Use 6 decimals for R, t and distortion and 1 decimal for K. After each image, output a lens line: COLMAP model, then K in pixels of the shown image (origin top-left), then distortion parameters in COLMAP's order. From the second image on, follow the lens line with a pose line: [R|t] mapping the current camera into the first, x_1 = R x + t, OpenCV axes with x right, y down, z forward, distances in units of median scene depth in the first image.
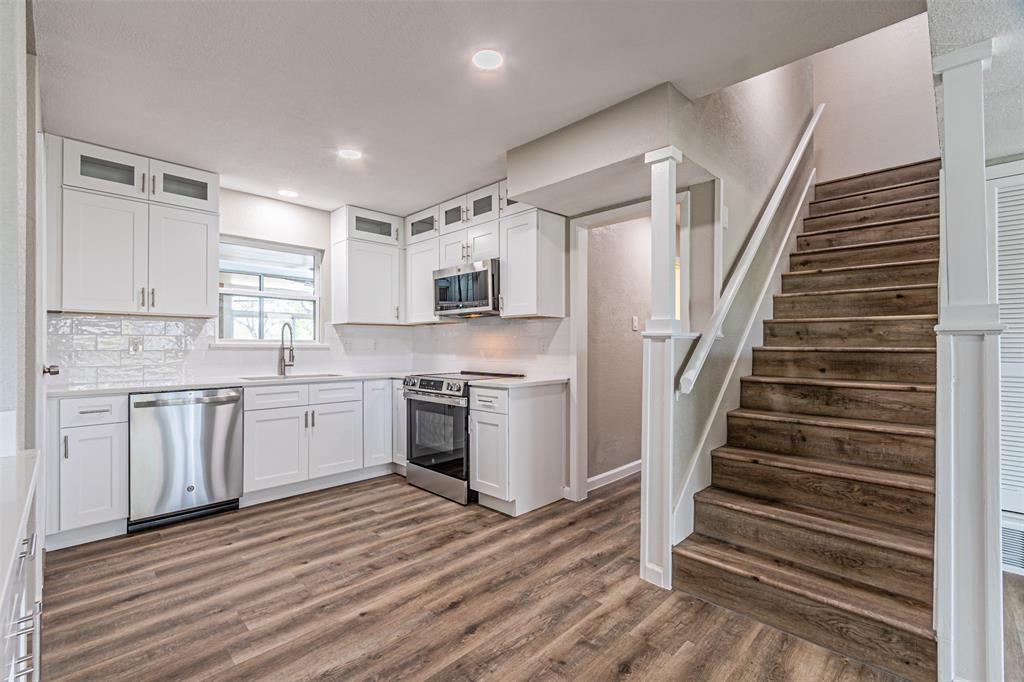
lens RADIAL K [[455.6, 0, 479.3], [0, 455.6, 346.7], [0, 0, 1]] dist [0.005161, -0.001054]
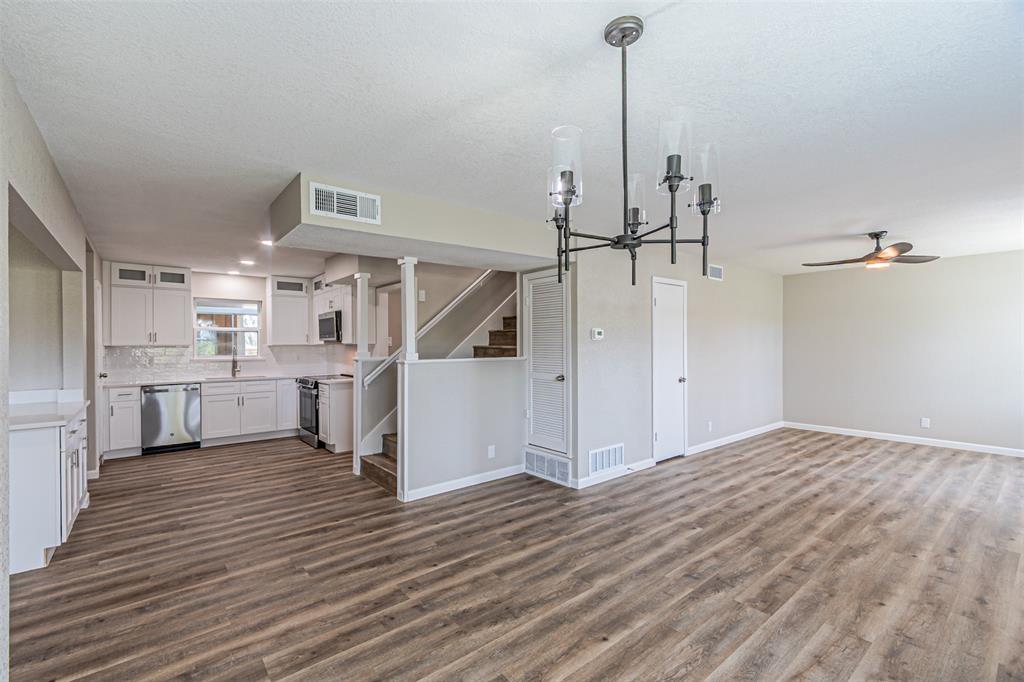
lens RADIAL K [[455.6, 0, 477.5], [0, 455.6, 346.2], [0, 0, 1]] dist [0.005161, -0.001054]
pose [[0.993854, -0.007268, -0.110459, 0.795193], [0.007533, 0.999970, 0.001984, -0.057893], [0.110441, -0.002804, 0.993879, -0.720276]]
